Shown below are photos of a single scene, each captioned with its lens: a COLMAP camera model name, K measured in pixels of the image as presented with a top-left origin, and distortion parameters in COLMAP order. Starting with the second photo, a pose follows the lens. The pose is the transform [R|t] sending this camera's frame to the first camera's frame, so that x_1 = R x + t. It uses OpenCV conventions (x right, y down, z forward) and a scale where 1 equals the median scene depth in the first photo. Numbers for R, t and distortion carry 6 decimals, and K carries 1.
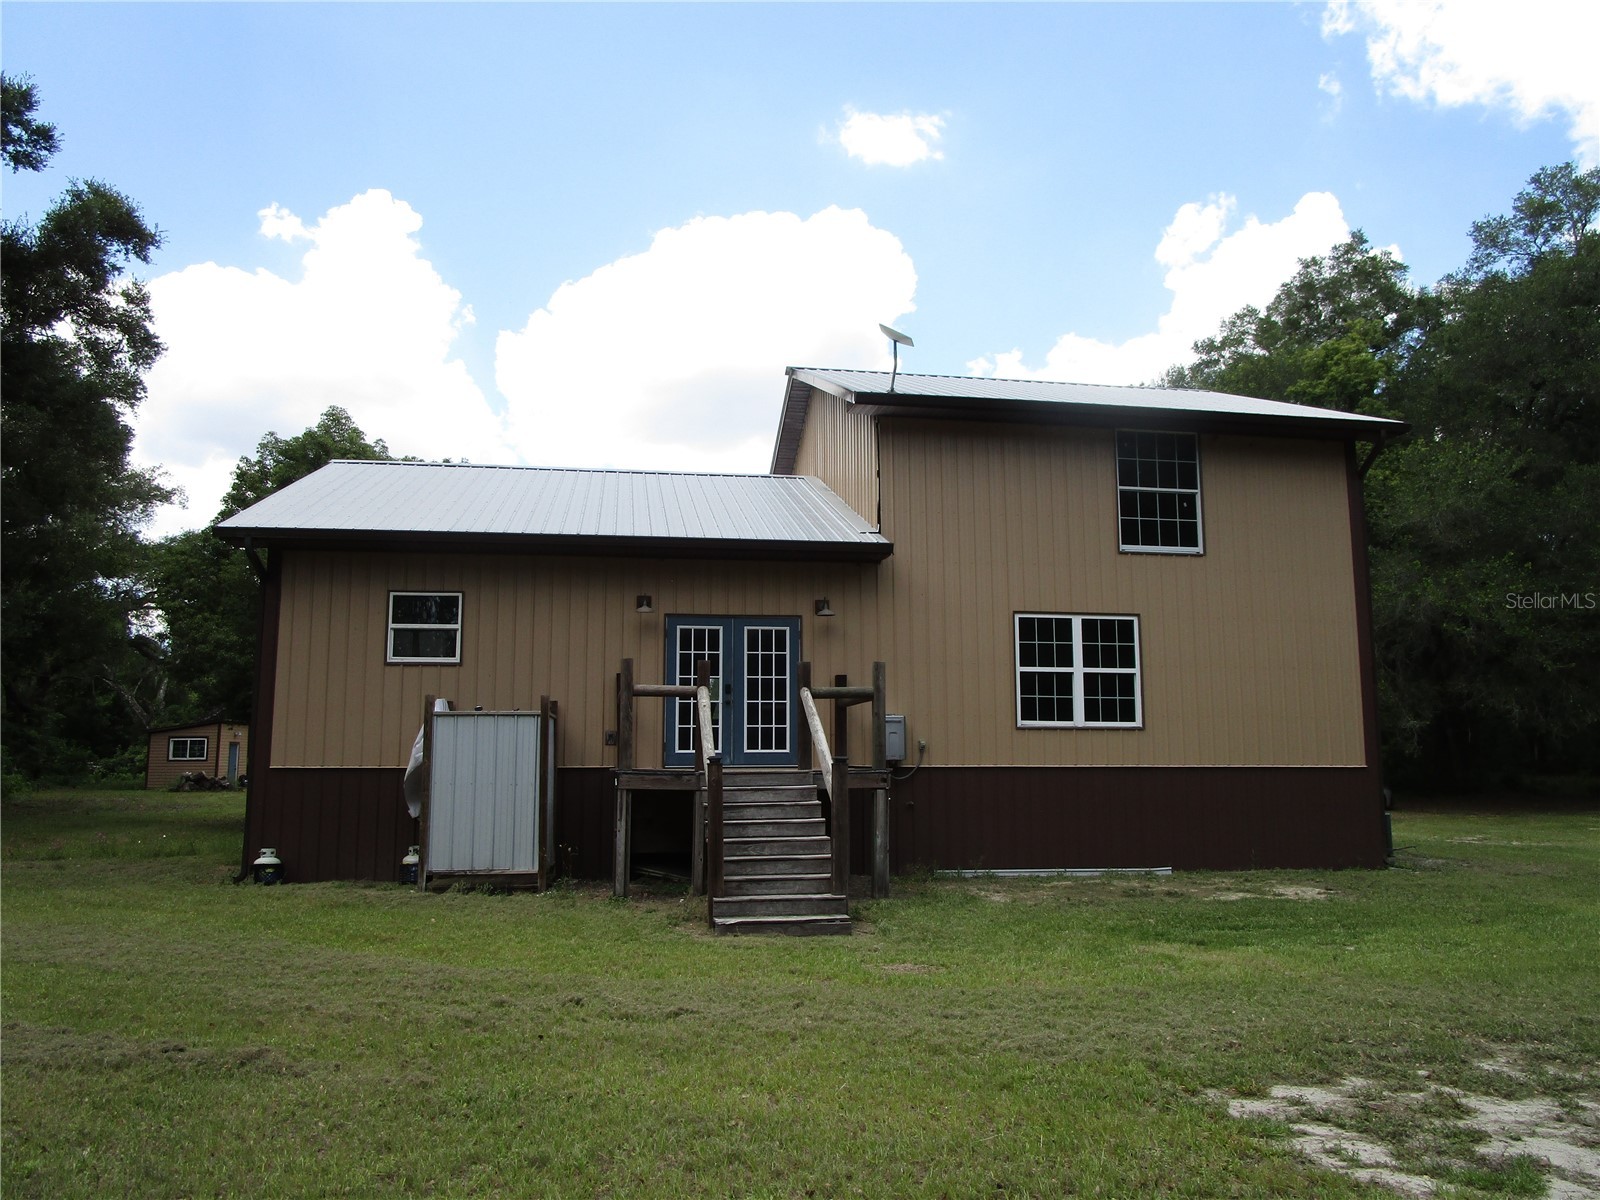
lens RADIAL K [[1120.7, 0, 815.7], [0, 1120.7, 604.9], [0, 0, 1]] dist [-0.030368, 0.009365]
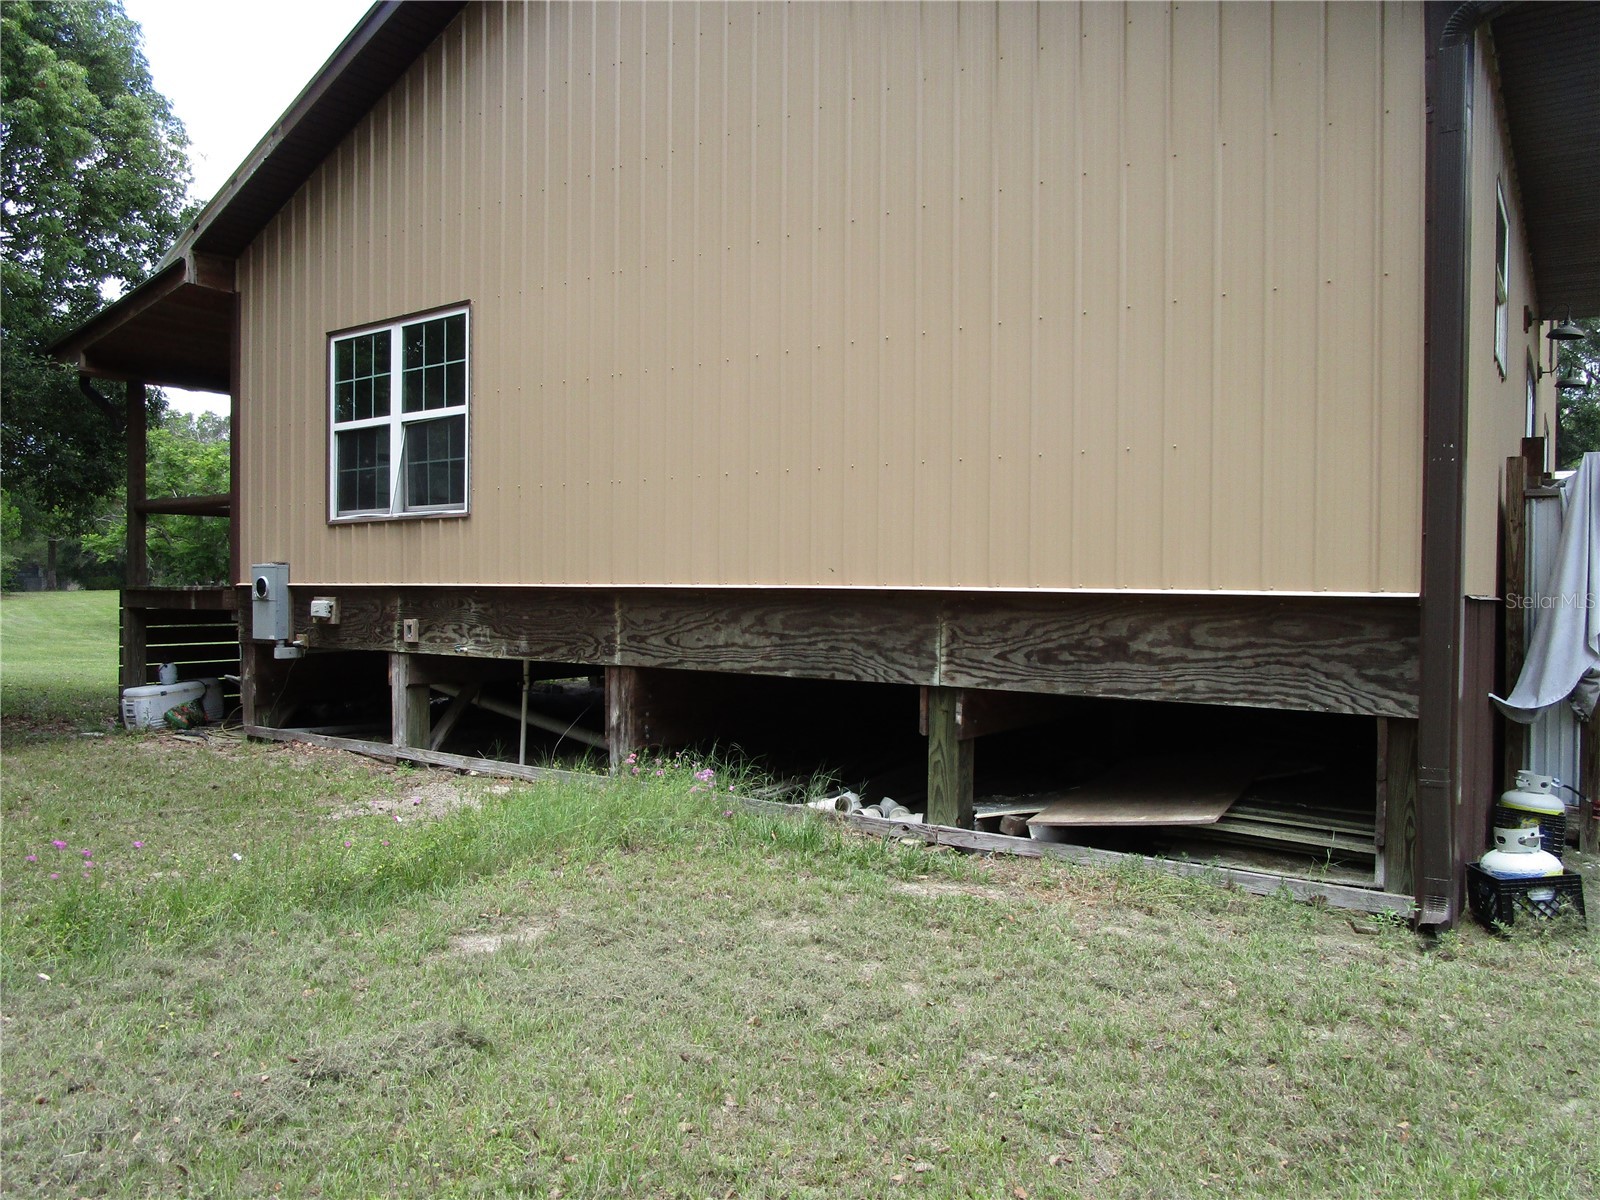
lens RADIAL K [[1120.7, 0, 815.7], [0, 1120.7, 604.9], [0, 0, 1]] dist [-0.030368, 0.009365]
pose [[0.712667, 0.013314, -0.701376, 0.787424], [0.088545, 0.990116, 0.108766, 0.109274], [0.695892, -0.139617, 0.704444, 0.734446]]
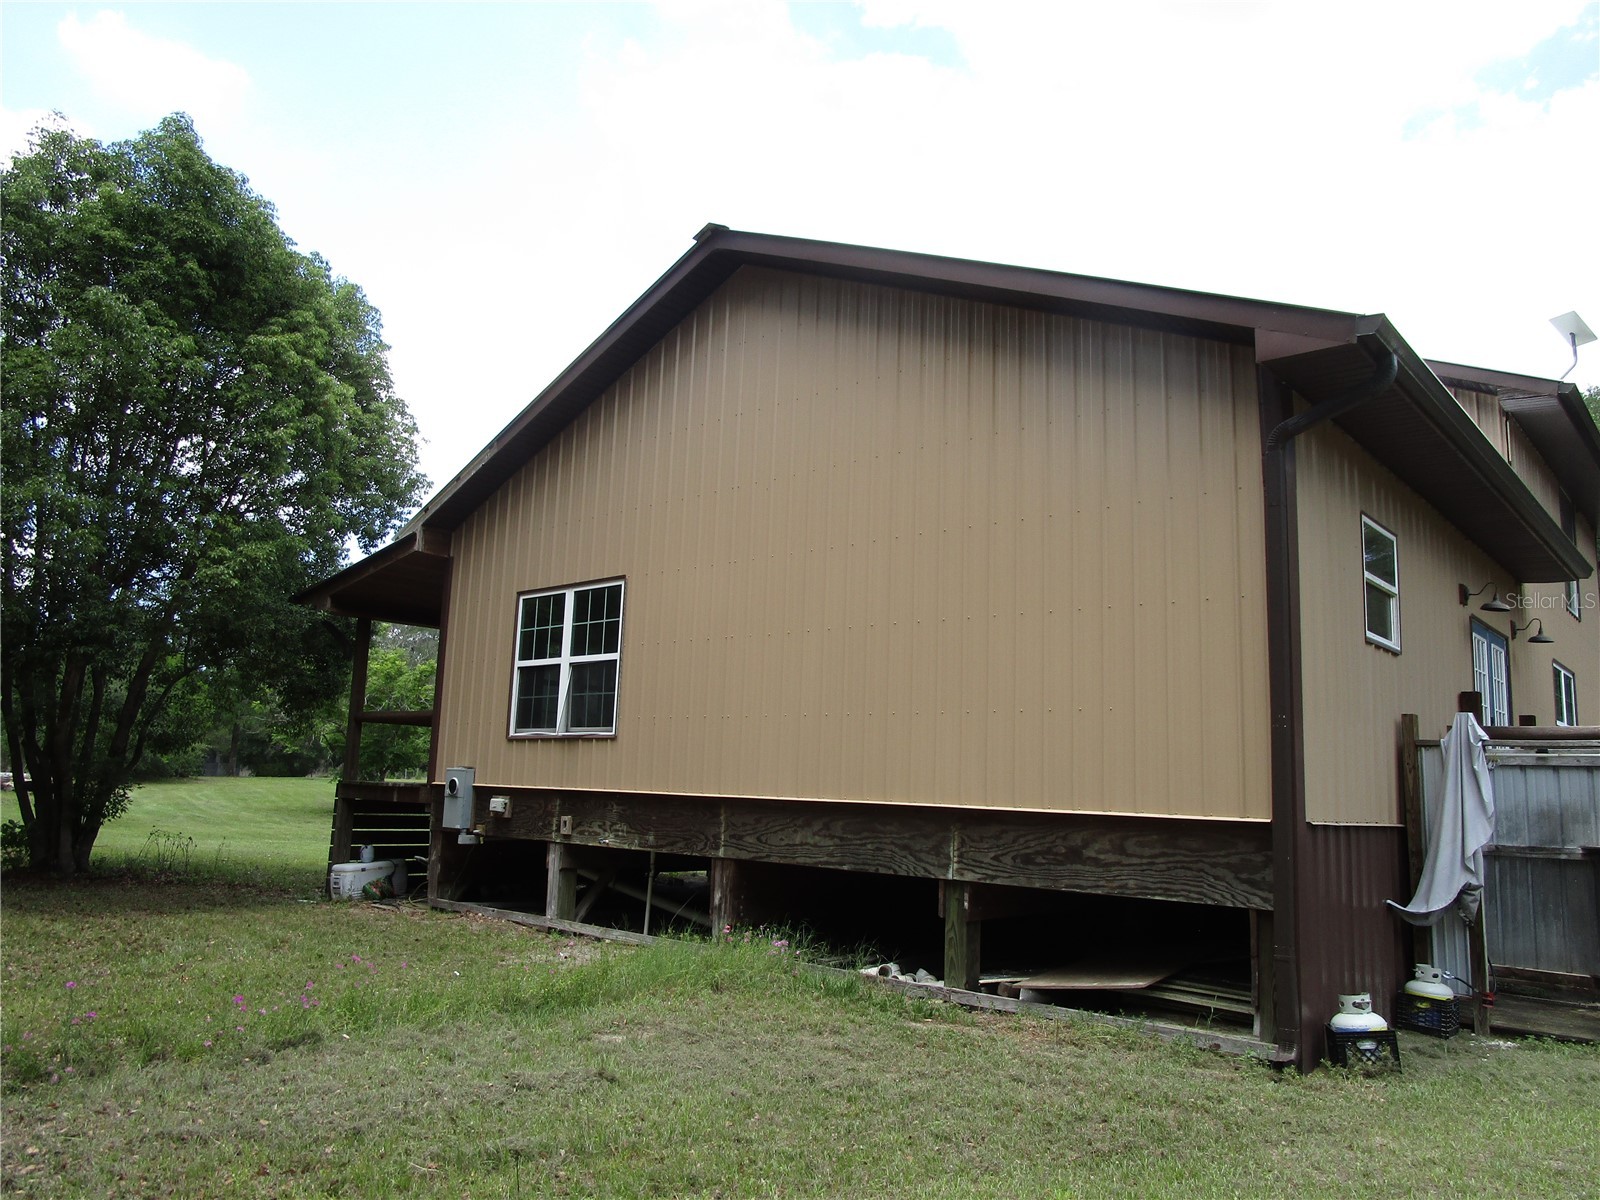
lens RADIAL K [[1149.2, 0, 806.4], [0, 1149.2, 596.8], [0, 0, 1]] dist [-0.041858, 0.007439]
pose [[0.618750, -0.110986, -0.777708, 0.935117], [0.071675, 0.993817, -0.084802, 0.092522], [0.782311, -0.003271, 0.622879, 0.648282]]
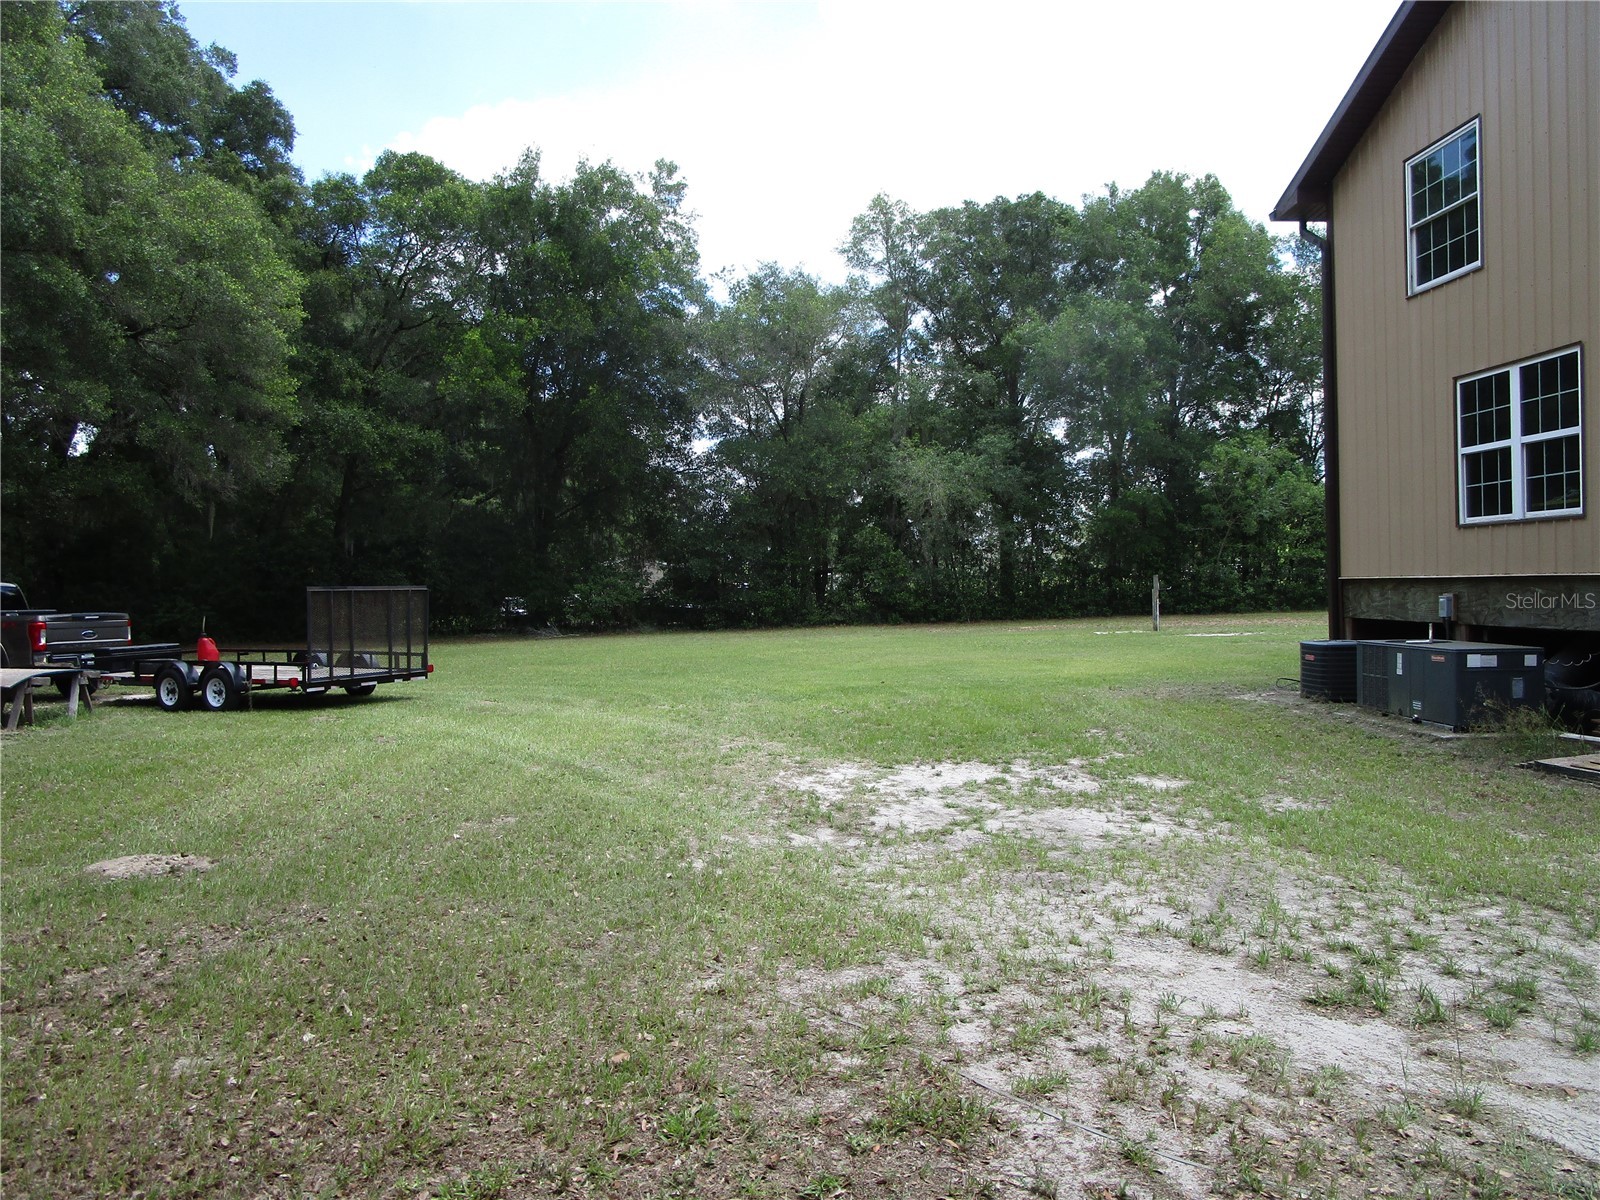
lens RADIAL K [[1144.7, 0, 800.0], [0, 1144.7, 600.0], [0, 0, 1]] dist [-0.016946, 0.006182]
pose [[-0.111250, 0.017542, -0.993638, 1.010074], [0.160553, 0.987027, -0.000551, 0.085054], [0.980737, -0.159593, -0.112624, 0.616393]]
